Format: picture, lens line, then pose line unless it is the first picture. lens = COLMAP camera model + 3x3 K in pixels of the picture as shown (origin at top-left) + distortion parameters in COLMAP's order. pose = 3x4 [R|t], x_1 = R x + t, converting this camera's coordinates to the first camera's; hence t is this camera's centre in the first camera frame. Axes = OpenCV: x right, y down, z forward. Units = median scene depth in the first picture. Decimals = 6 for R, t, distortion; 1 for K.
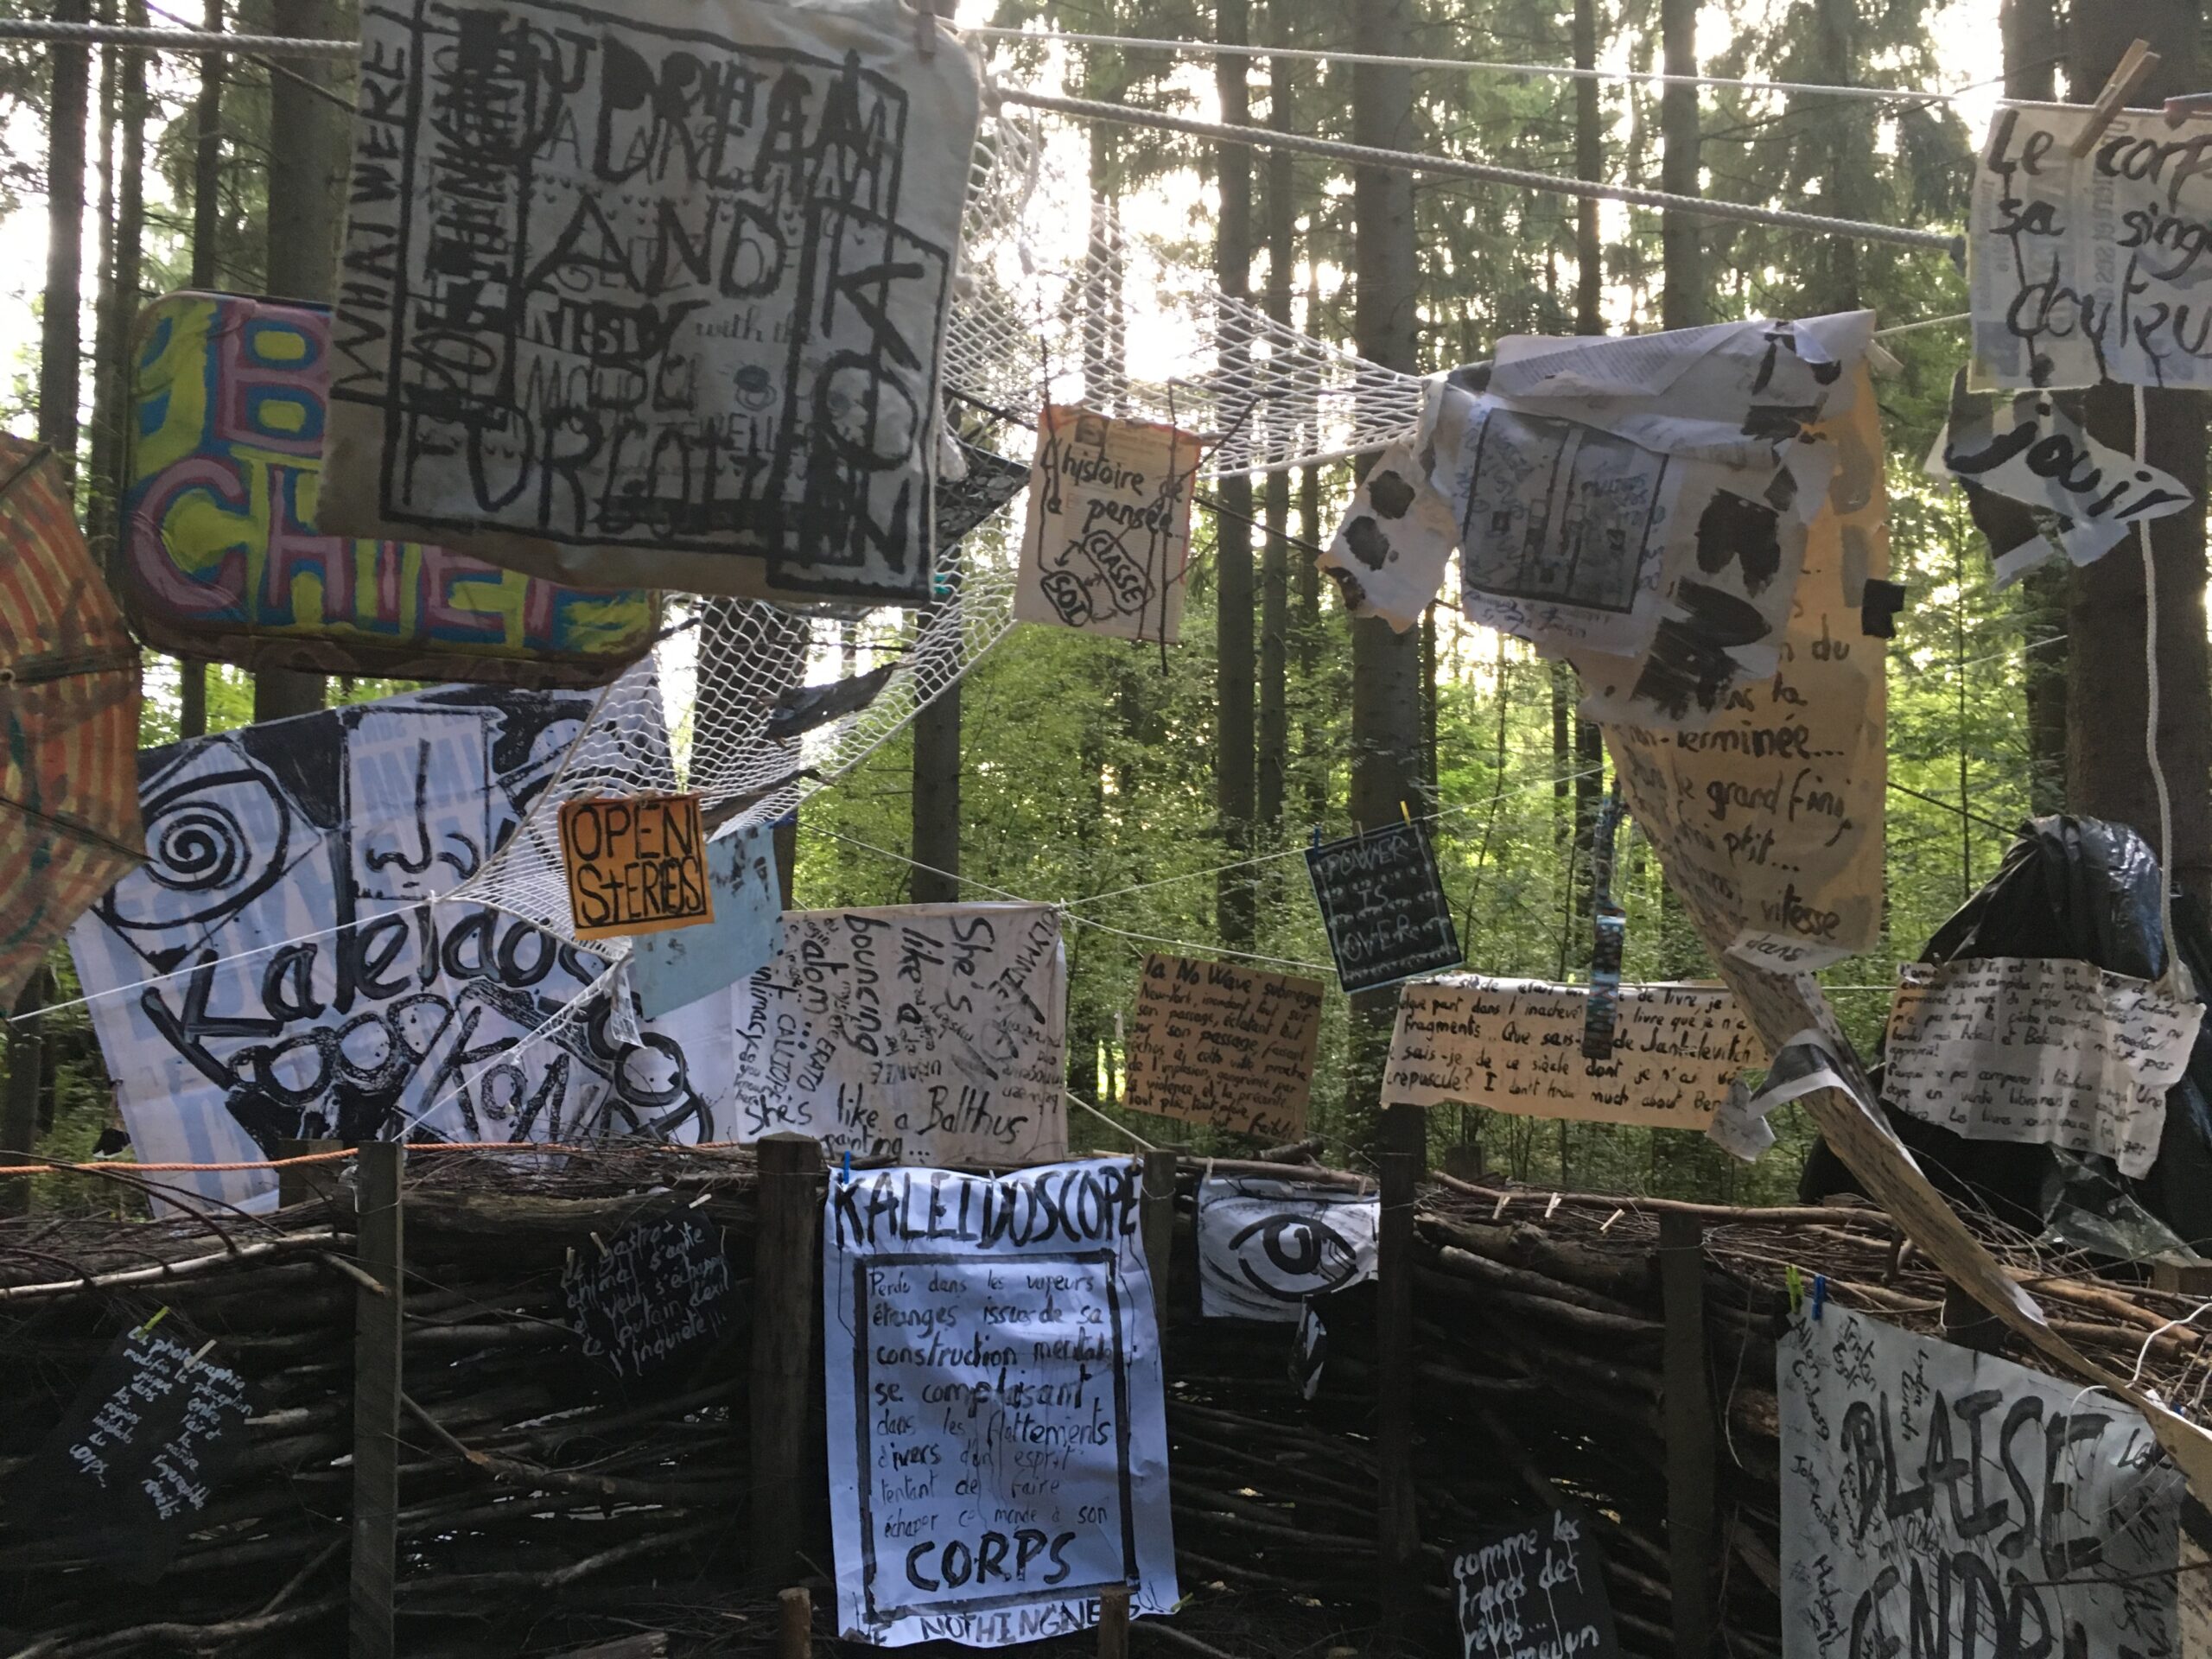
lens RADIAL K [[1890.2, 0, 1108.1], [0, 1890.2, 844.2], [0, 0, 1]] dist [0.083843, -0.101019]
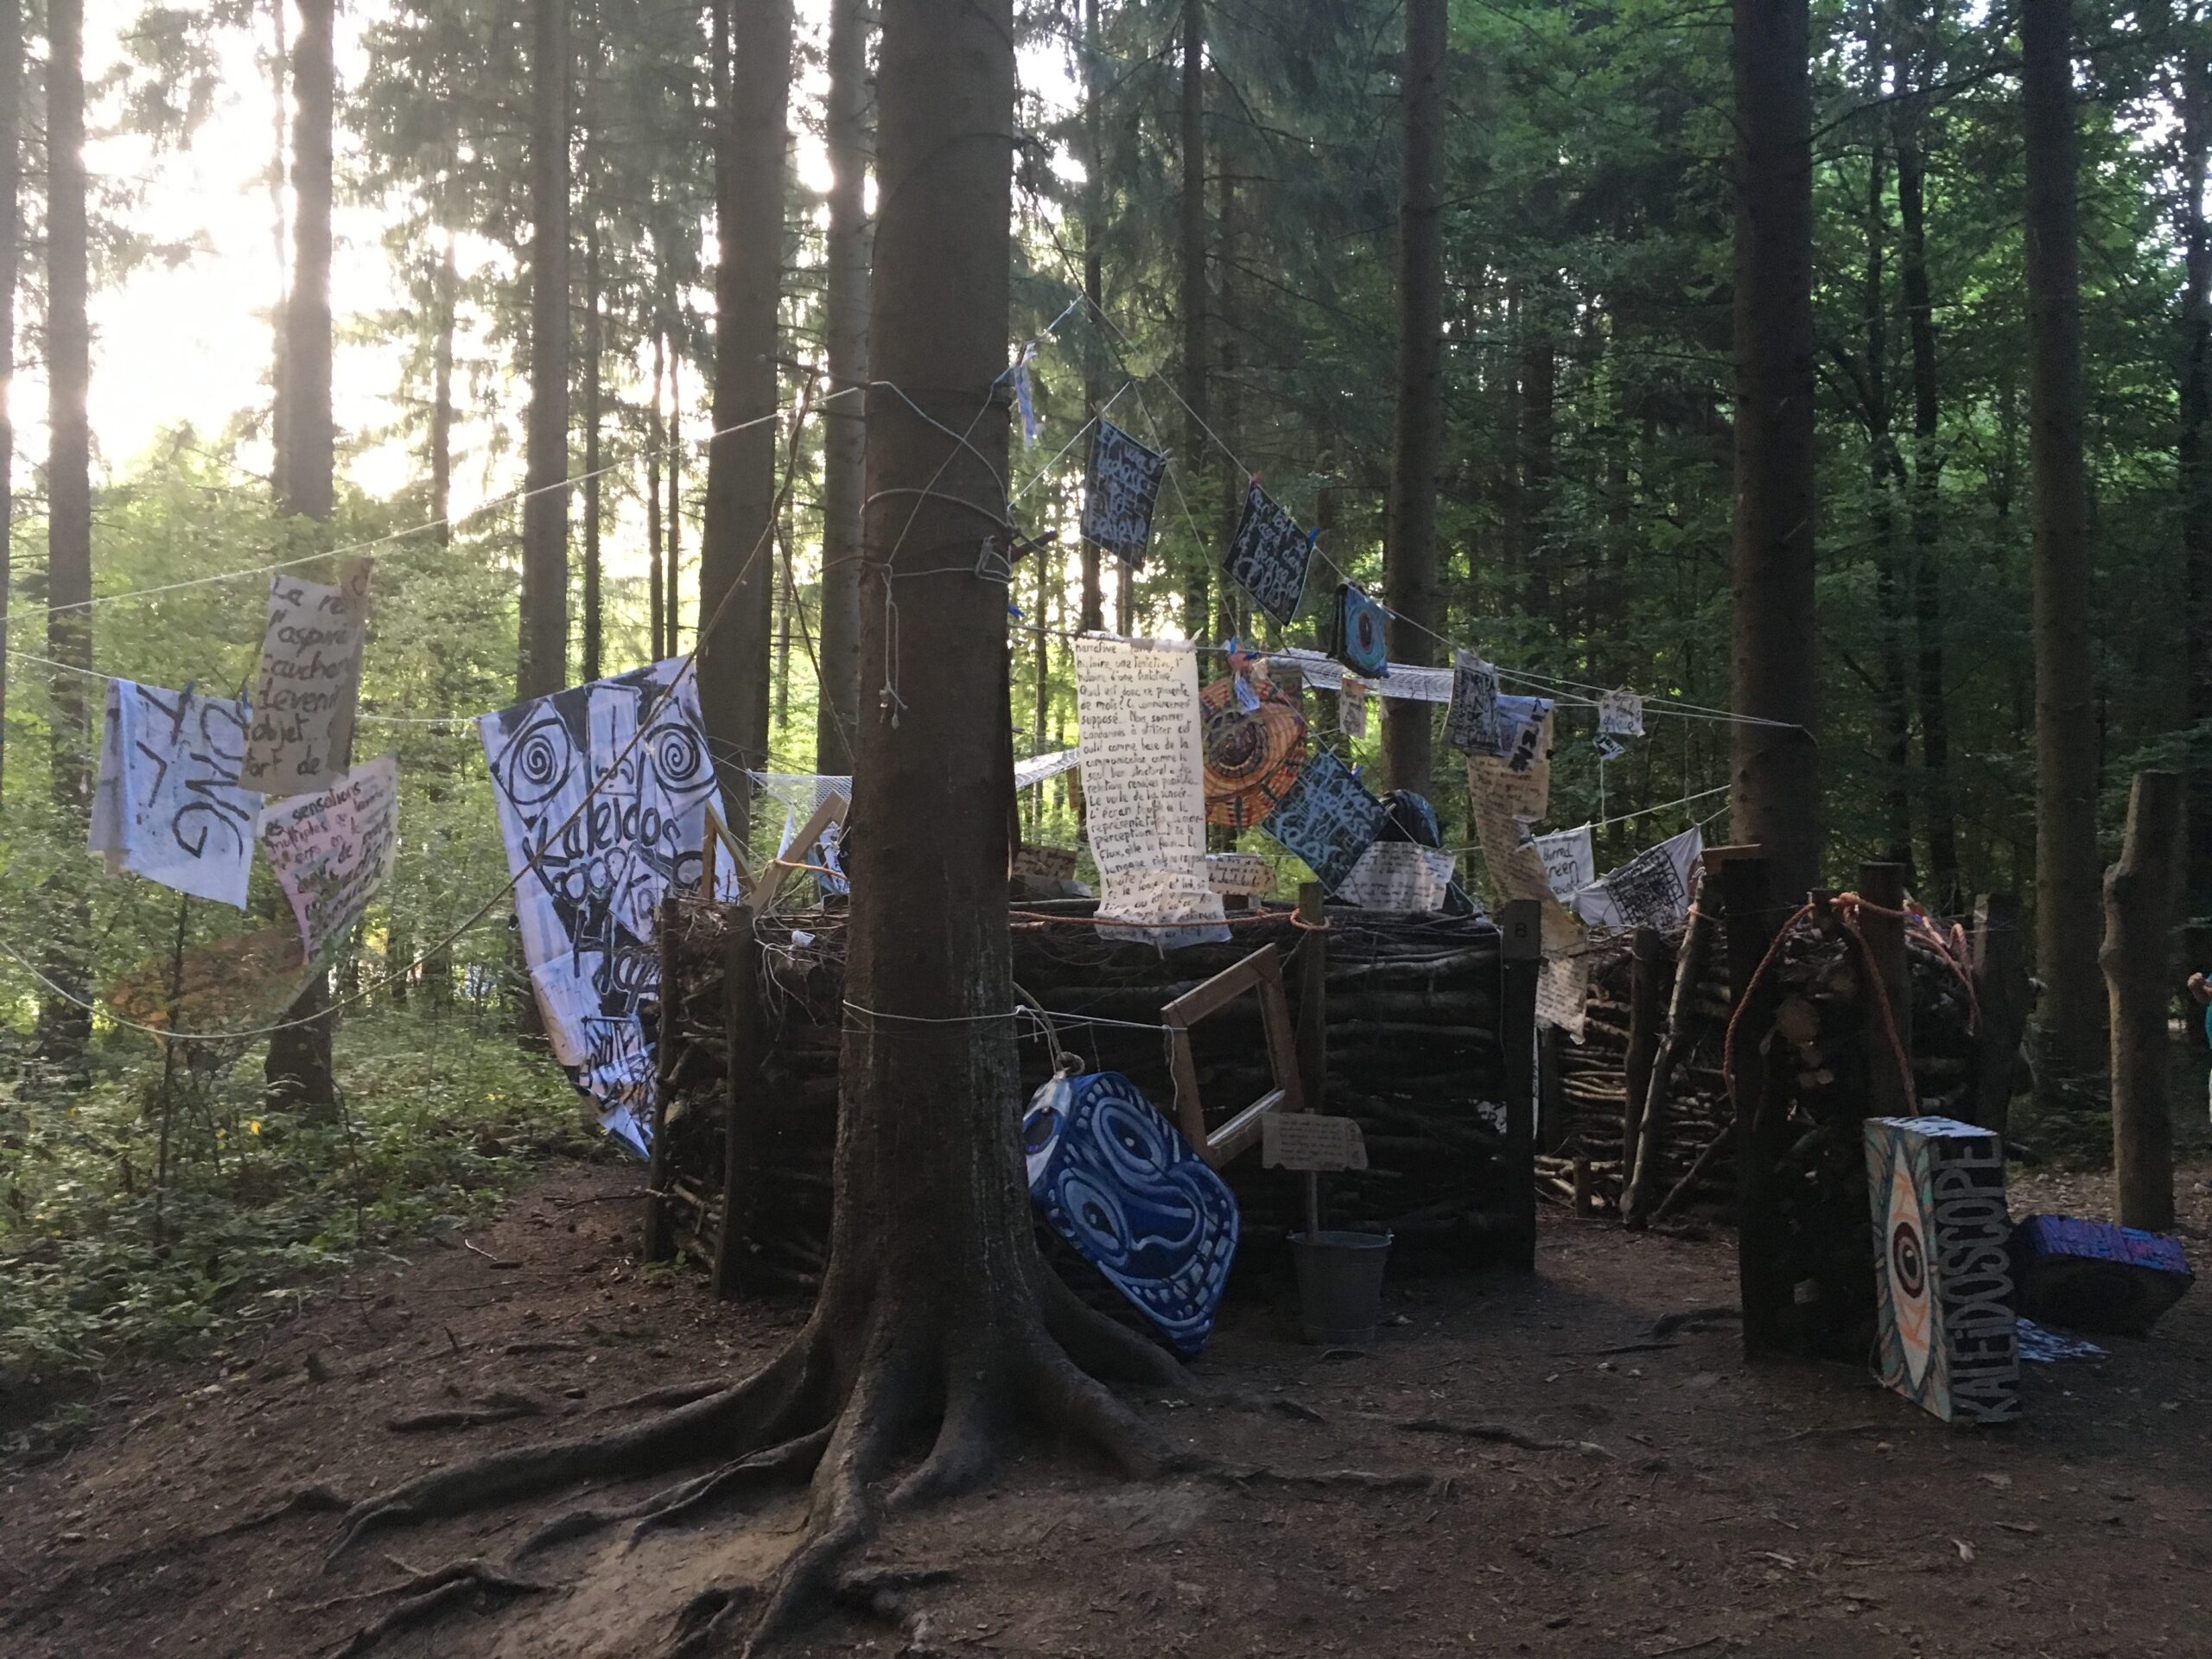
lens RADIAL K [[1890.2, 0, 1108.1], [0, 1890.2, 844.2], [0, 0, 1]] dist [0.083843, -0.101019]
pose [[0.837846, 0.027120, 0.545232, -1.048005], [-0.043360, 0.998916, 0.016944, 0.028126], [-0.544182, -0.037838, 0.838114, -0.821704]]
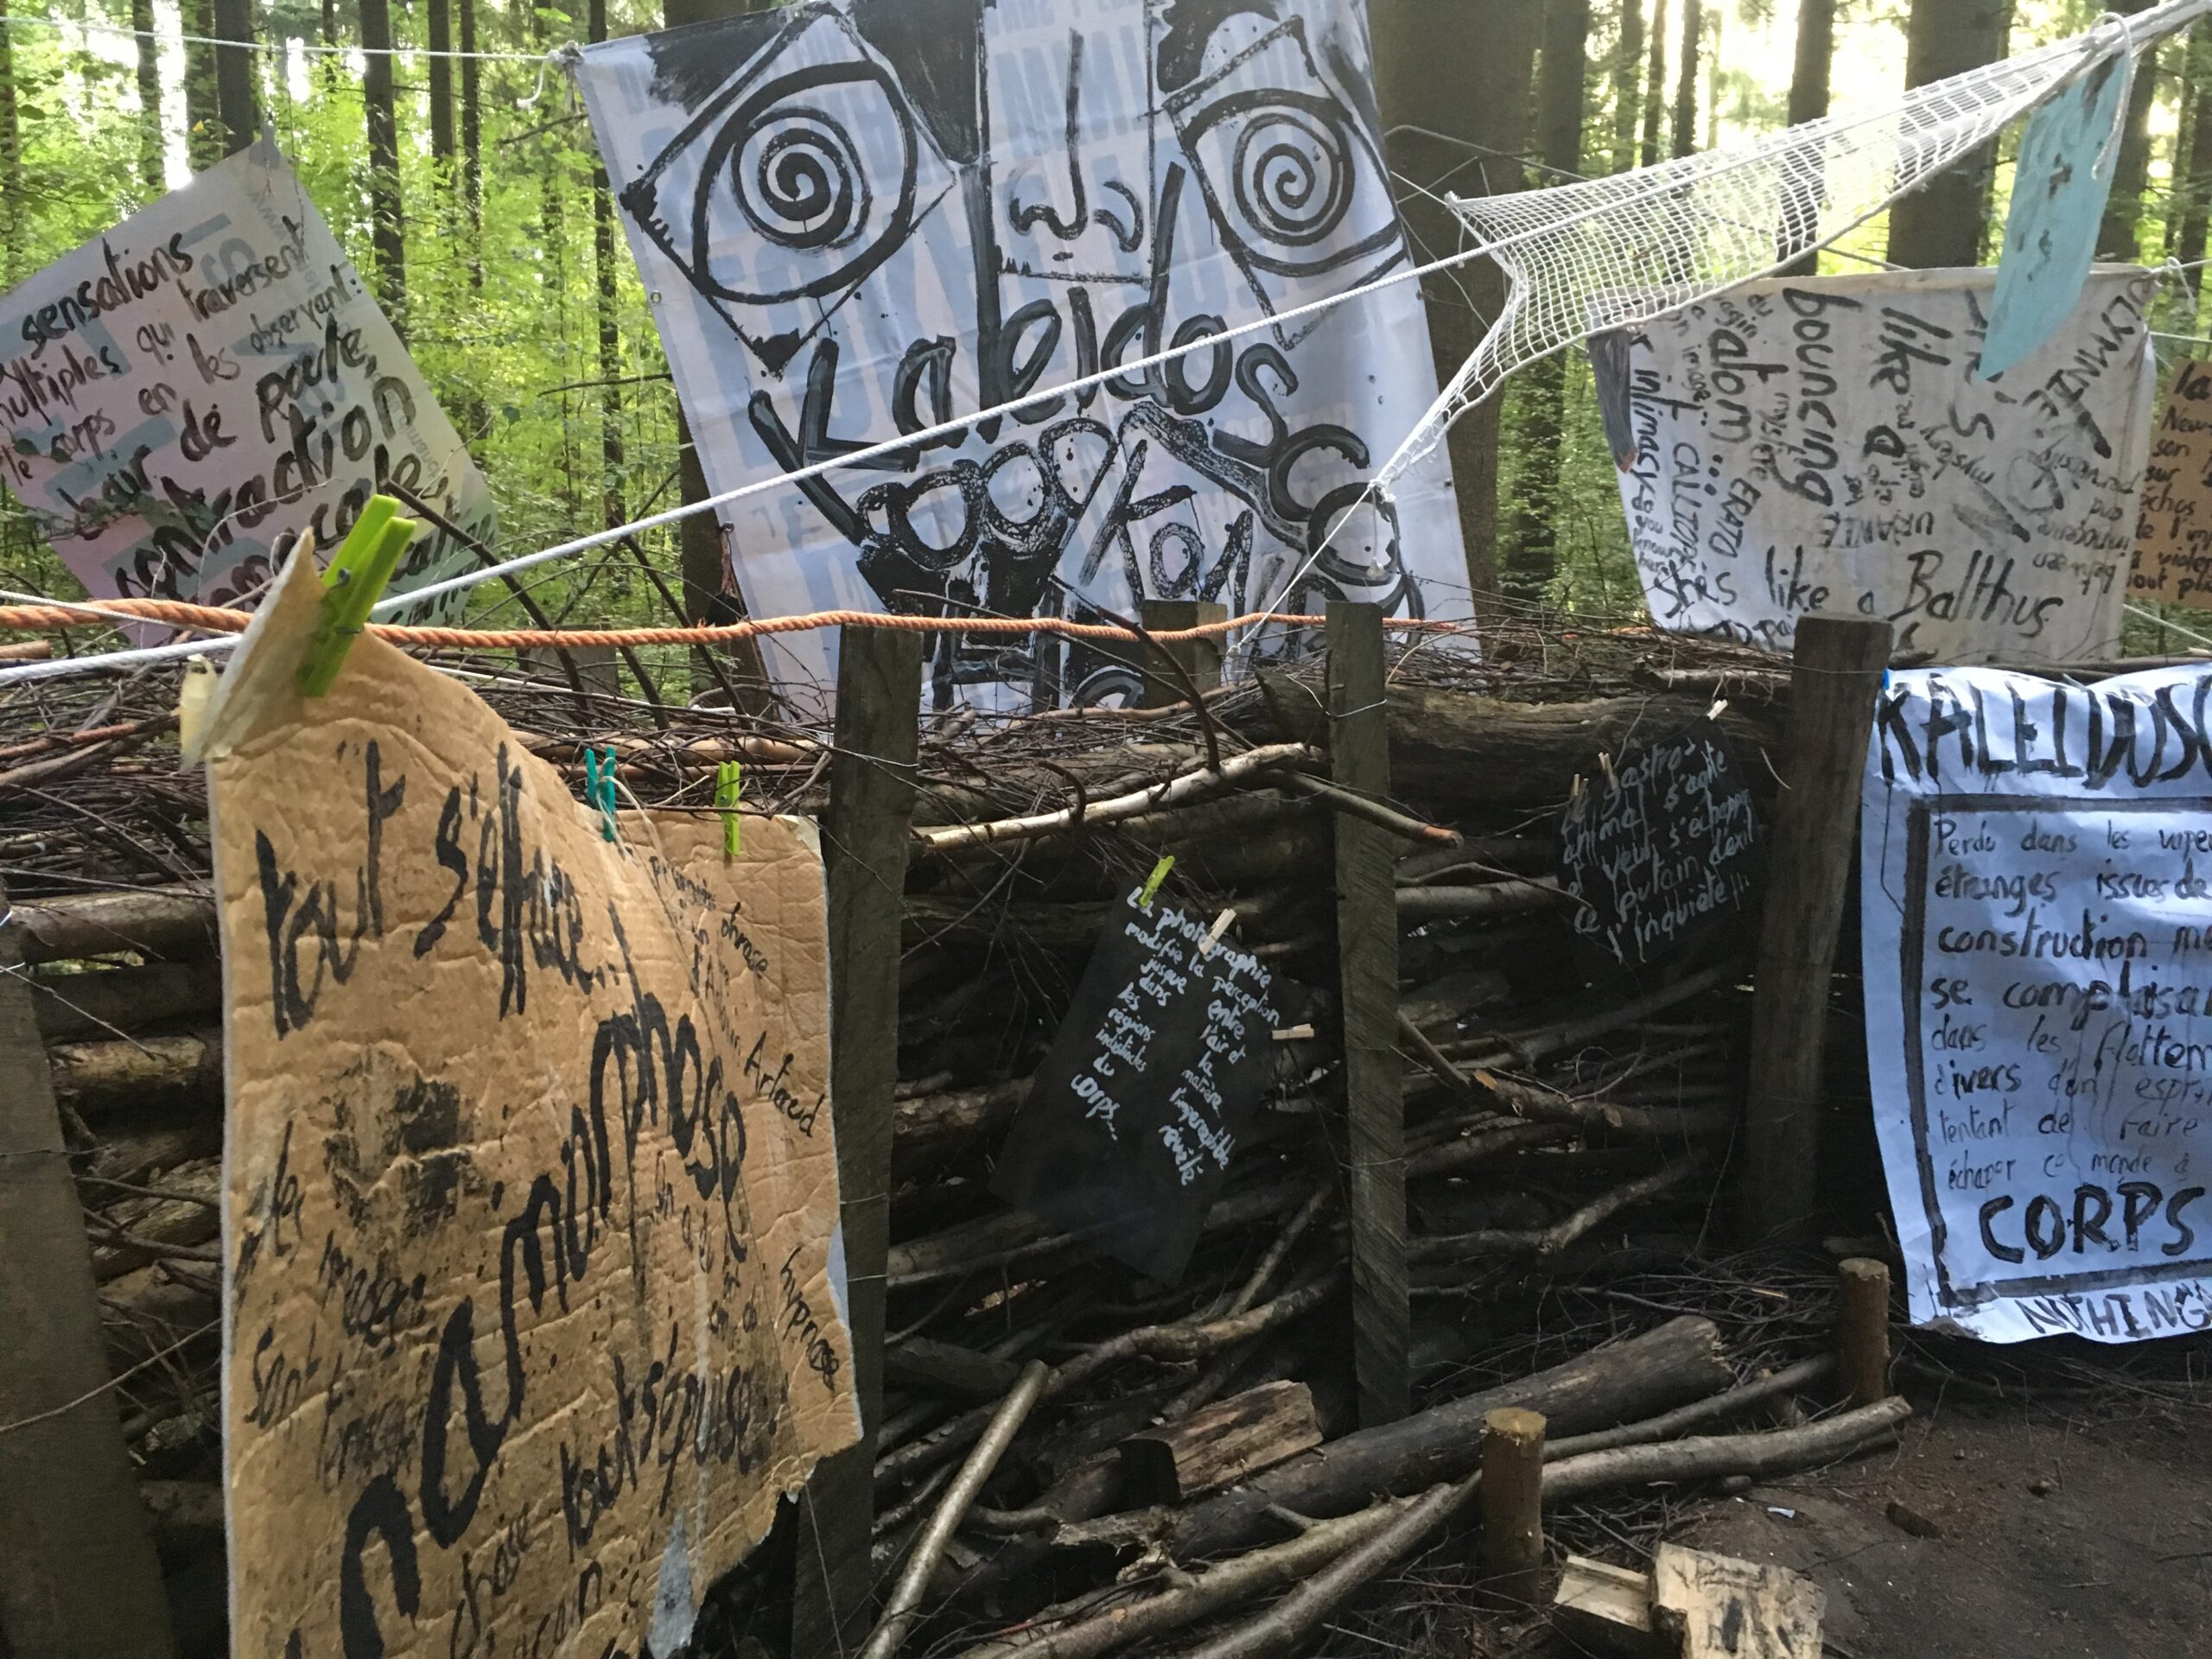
lens RADIAL K [[1877.3, 0, 1105.0], [0, 1877.3, 867.9], [0, 0, 1]] dist [0.046913, -0.012894]
pose [[0.999099, 0.020650, -0.037083, -0.356238], [-0.010517, 0.966871, 0.255048, 0.068233], [0.041121, -0.254428, 0.966217, 0.310478]]
